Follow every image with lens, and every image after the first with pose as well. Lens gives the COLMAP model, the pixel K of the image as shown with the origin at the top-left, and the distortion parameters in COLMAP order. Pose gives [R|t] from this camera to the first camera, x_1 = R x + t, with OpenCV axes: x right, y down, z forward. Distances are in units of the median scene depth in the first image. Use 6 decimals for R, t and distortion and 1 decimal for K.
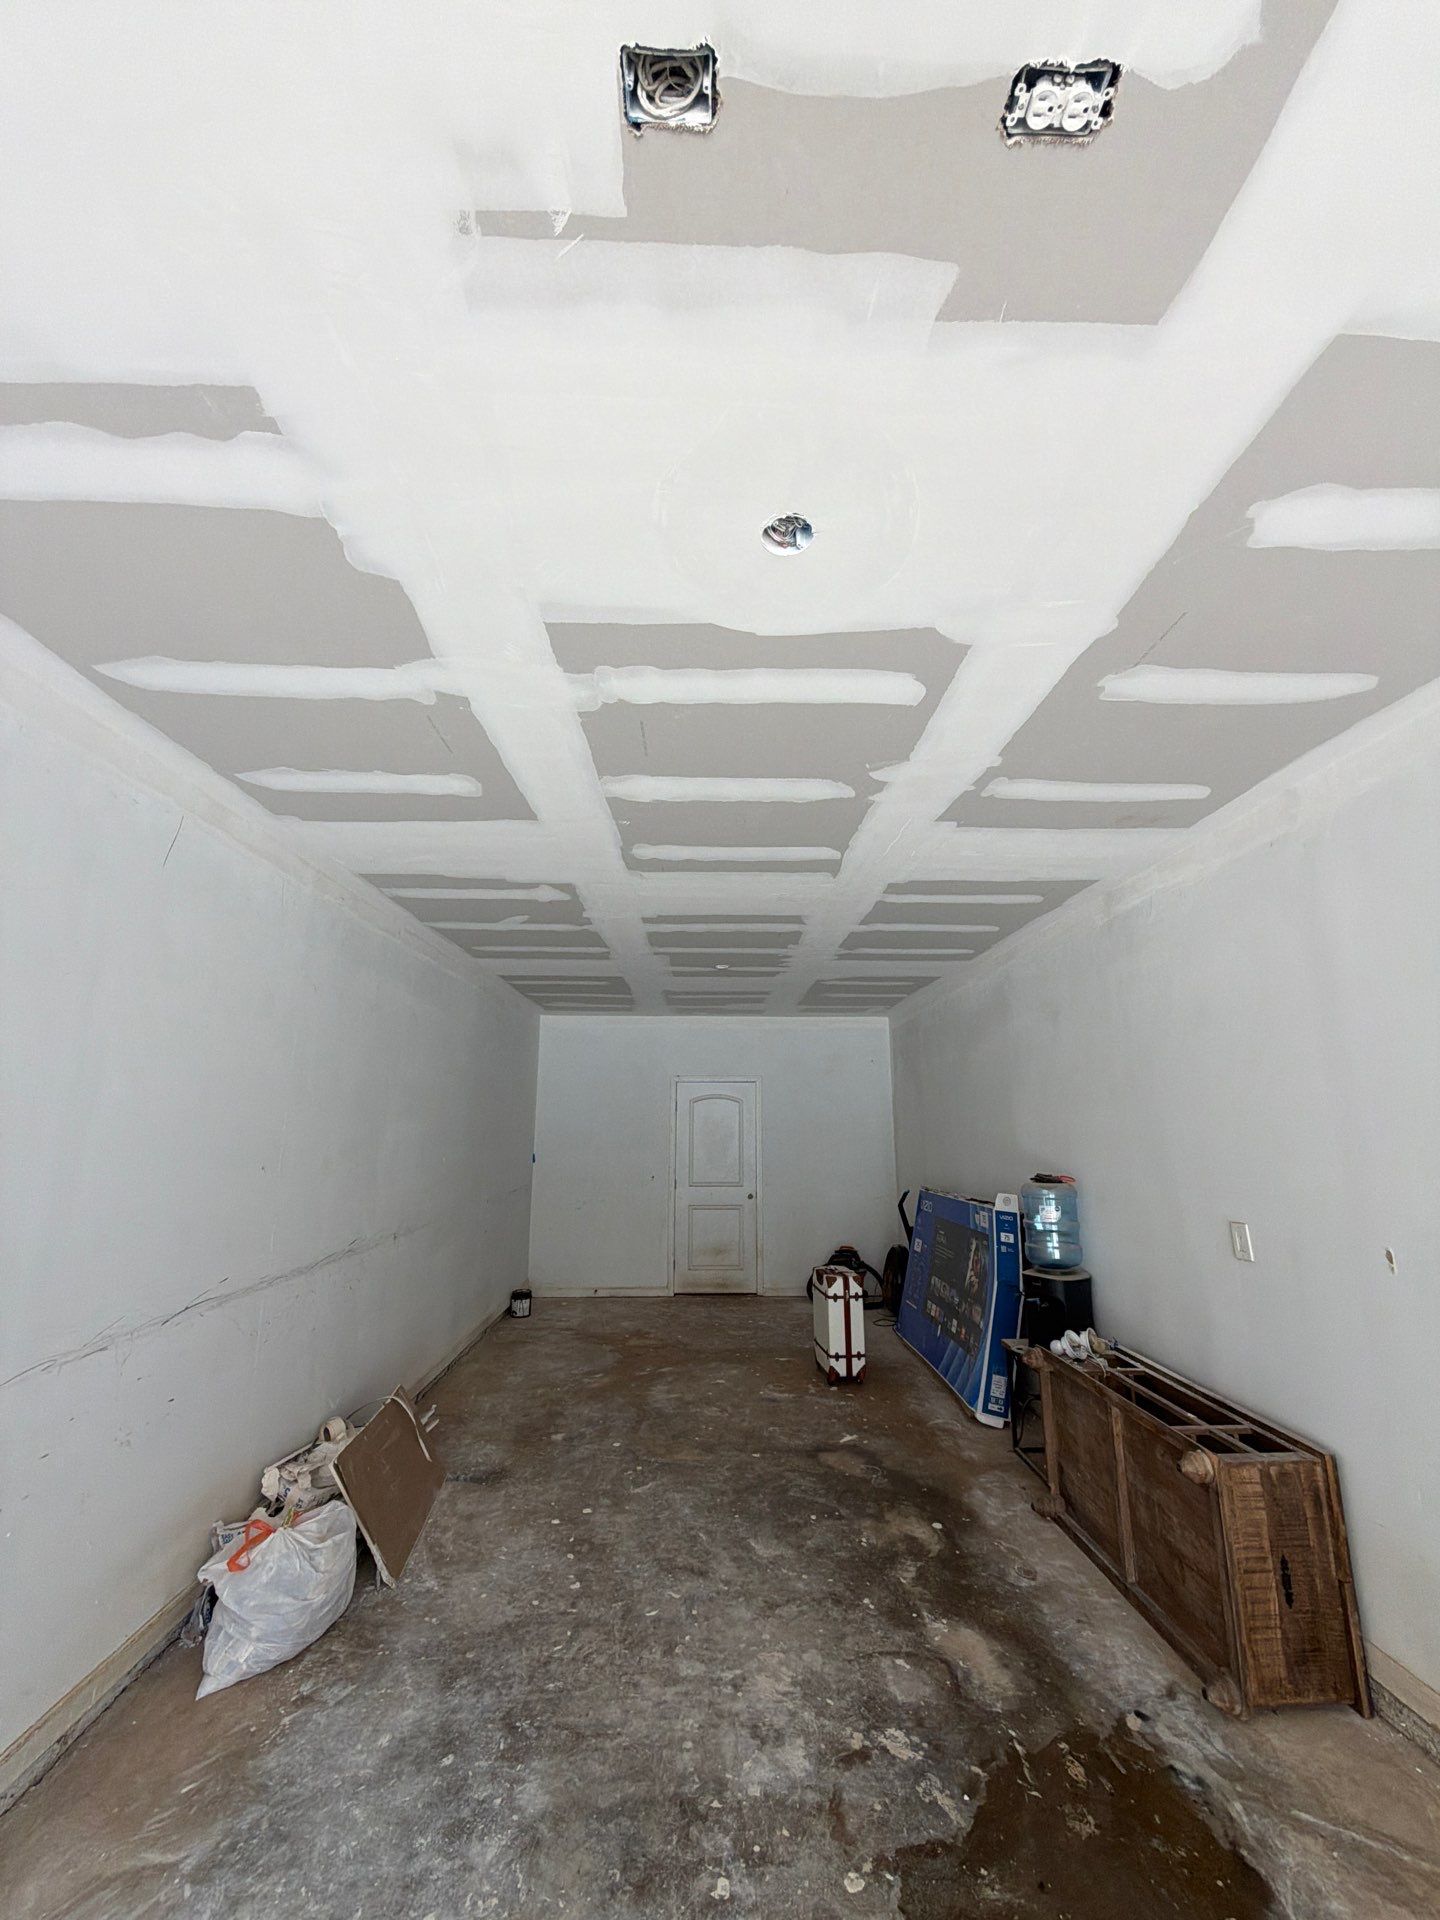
lens RADIAL K [[760.6, 0, 716.5], [0, 760.6, 962.7], [0, 0, 1]] dist [0.000216, -0.000100]
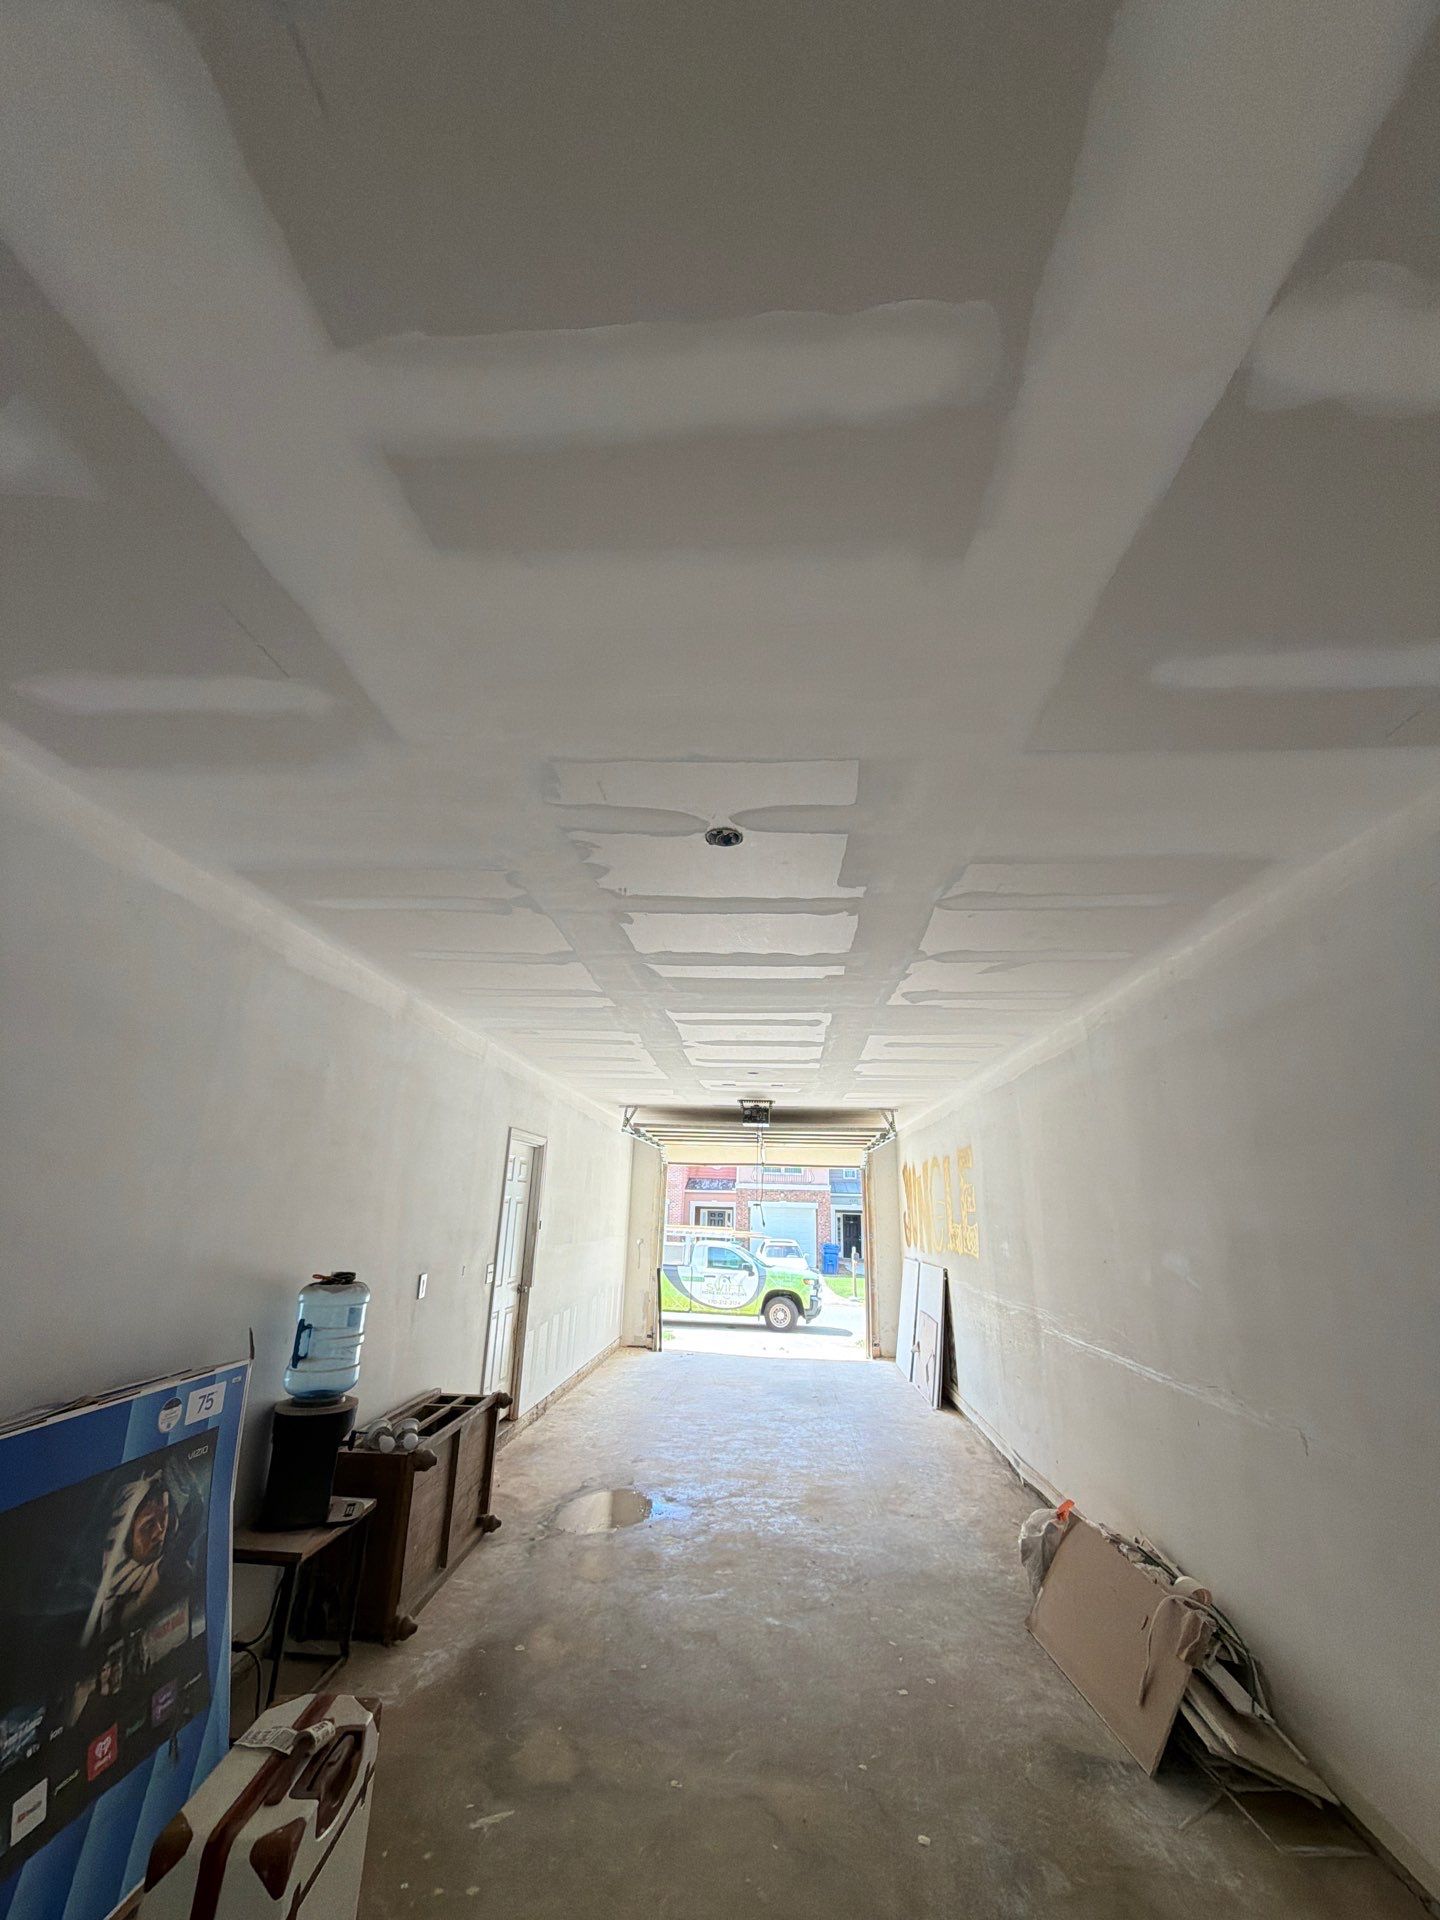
lens RADIAL K [[760.6, 0, 712.1], [0, 760.6, 948.9], [0, 0, 1]] dist [0.000216, -0.000100]
pose [[-0.995143, 0.008303, 0.098091, -0.041752], [-0.043227, 0.858373, -0.511202, 0.388848], [-0.088443, -0.512959, -0.853845, 1.873135]]
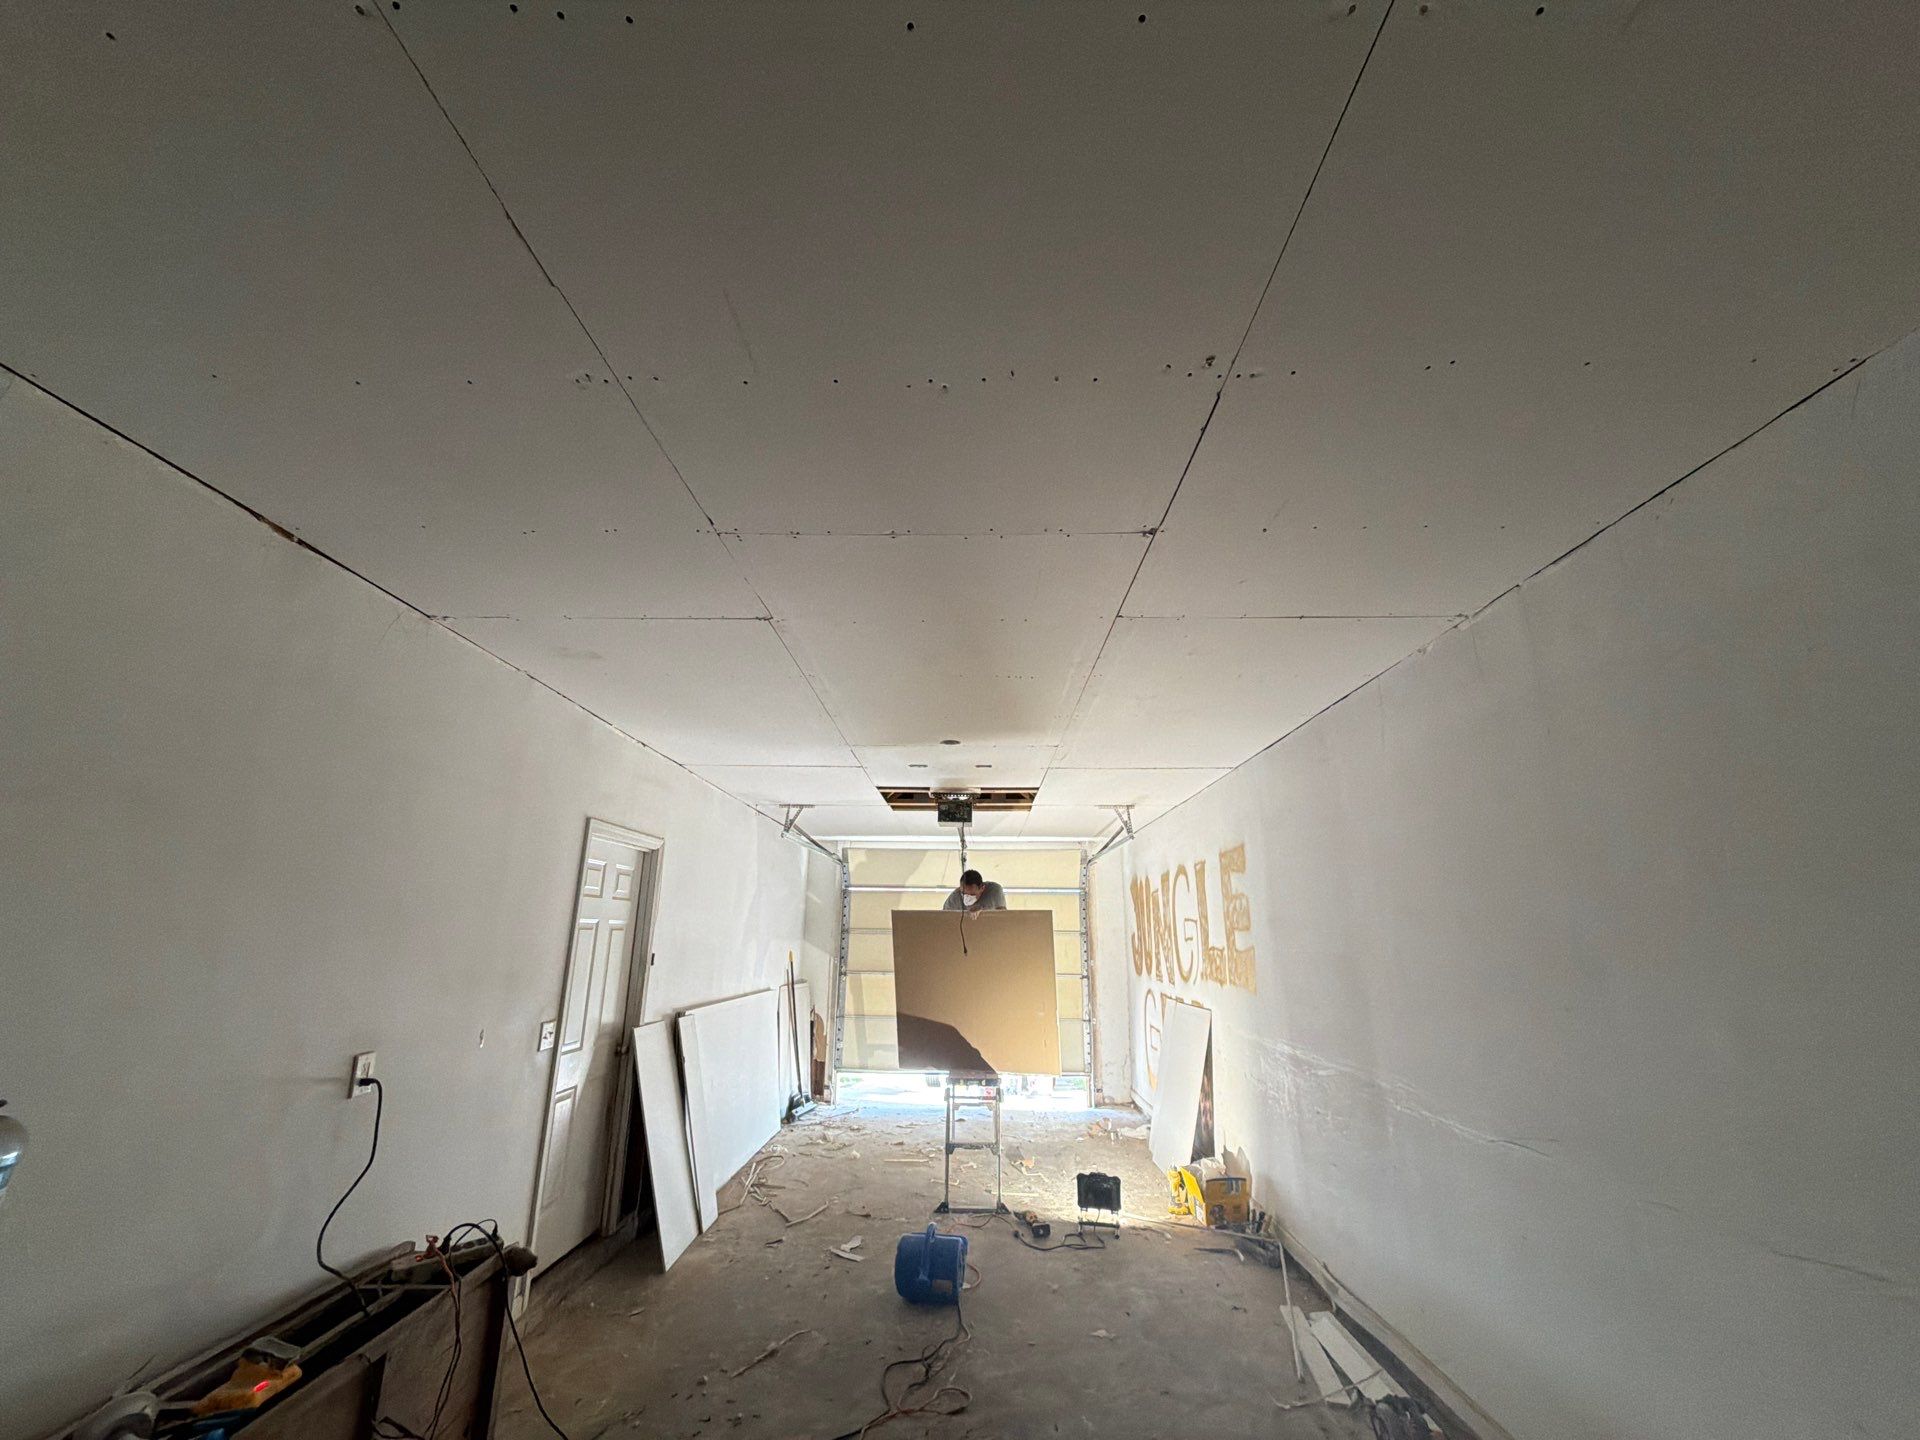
lens RADIAL K [[760.6, 0, 965.5], [0, 760.6, 723.9], [0, 0, 1]] dist [0.000216, -0.000100]
pose [[-0.999567, 0.000183, 0.029412, -0.009925], [-0.013403, 0.887291, -0.461016, 0.228365], [-0.026181, -0.461211, -0.886904, 1.100241]]
